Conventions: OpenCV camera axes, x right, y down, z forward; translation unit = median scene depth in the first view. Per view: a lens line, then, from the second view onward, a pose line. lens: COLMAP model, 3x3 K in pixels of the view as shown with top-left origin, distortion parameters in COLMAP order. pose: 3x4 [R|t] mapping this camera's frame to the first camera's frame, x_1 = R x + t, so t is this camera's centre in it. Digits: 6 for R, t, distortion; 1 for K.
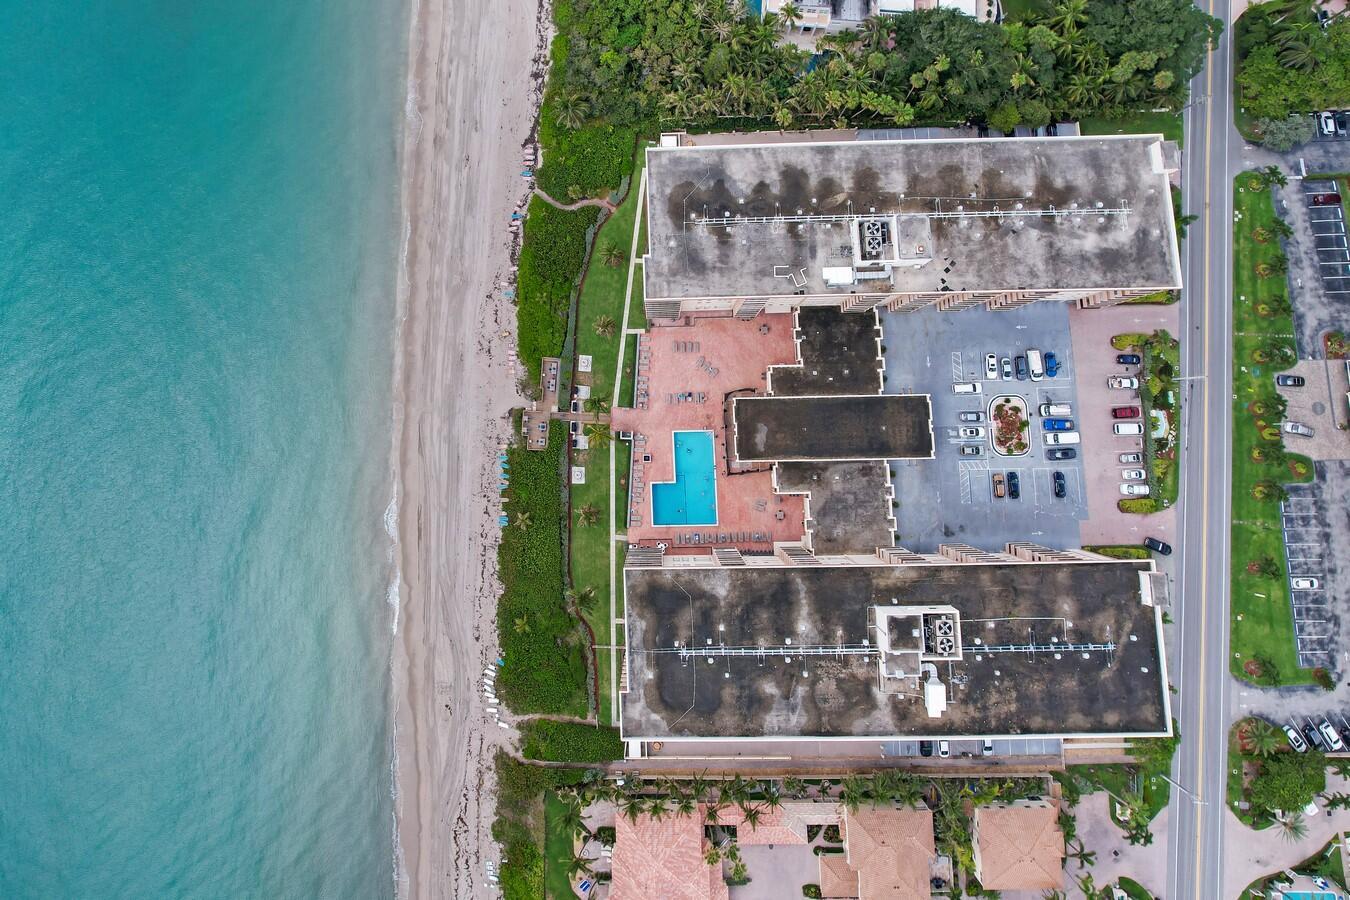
lens RADIAL K [[897.2, 0, 585.6], [0, 897.2, 303.5], [0, 0, 1]] dist [-0.022406, 0.006755]
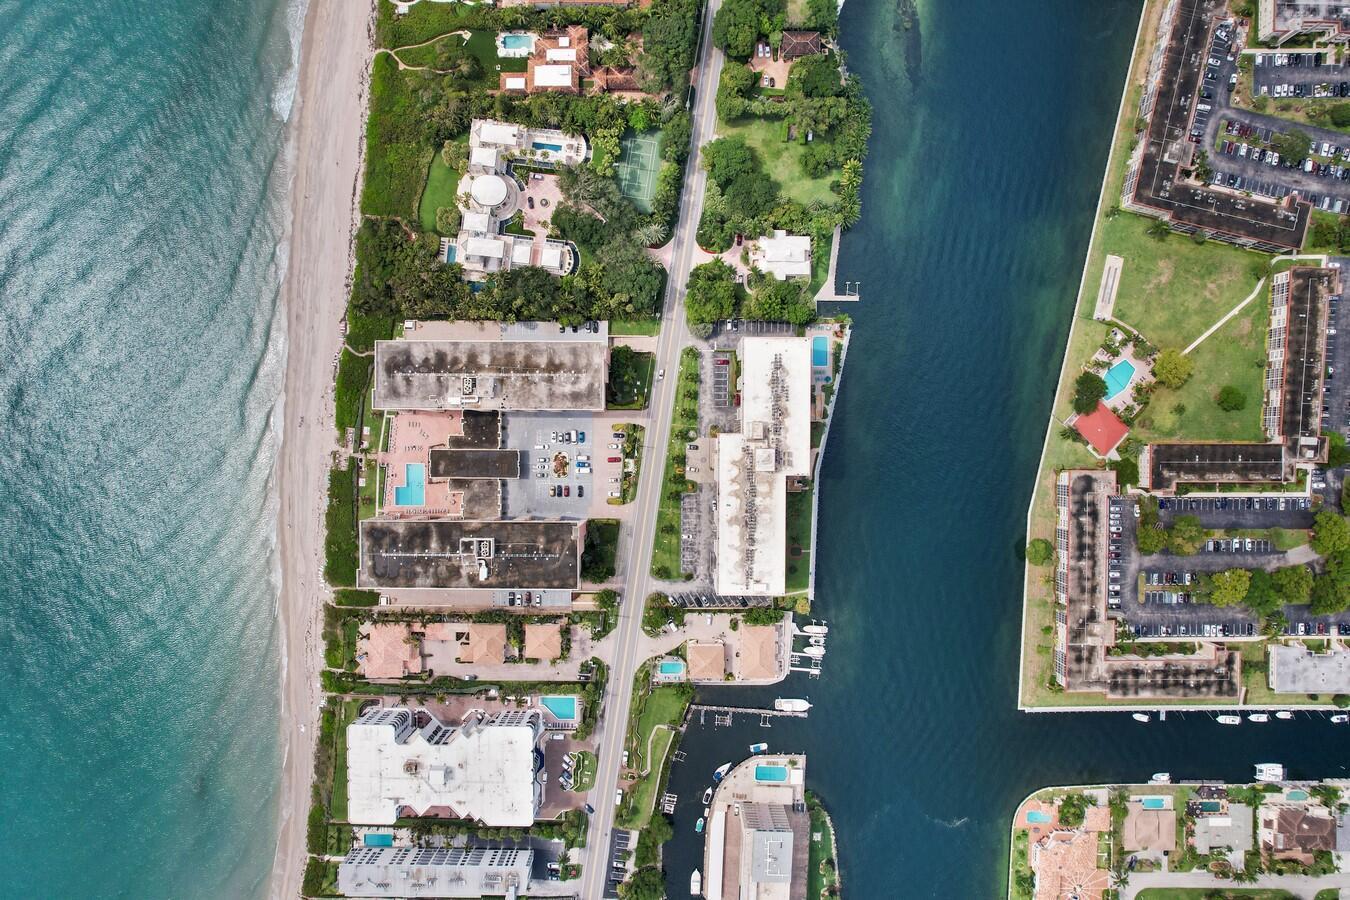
lens RADIAL K [[874.1, 0, 675.0], [0, 874.1, 450.0], [0, 0, 1]] dist [-0.024845, 0.000224]
pose [[0.997583, 0.022000, 0.065911, 0.633504], [-0.031894, 0.987704, 0.153047, -0.242588], [-0.061733, -0.154779, 0.986018, -1.161399]]
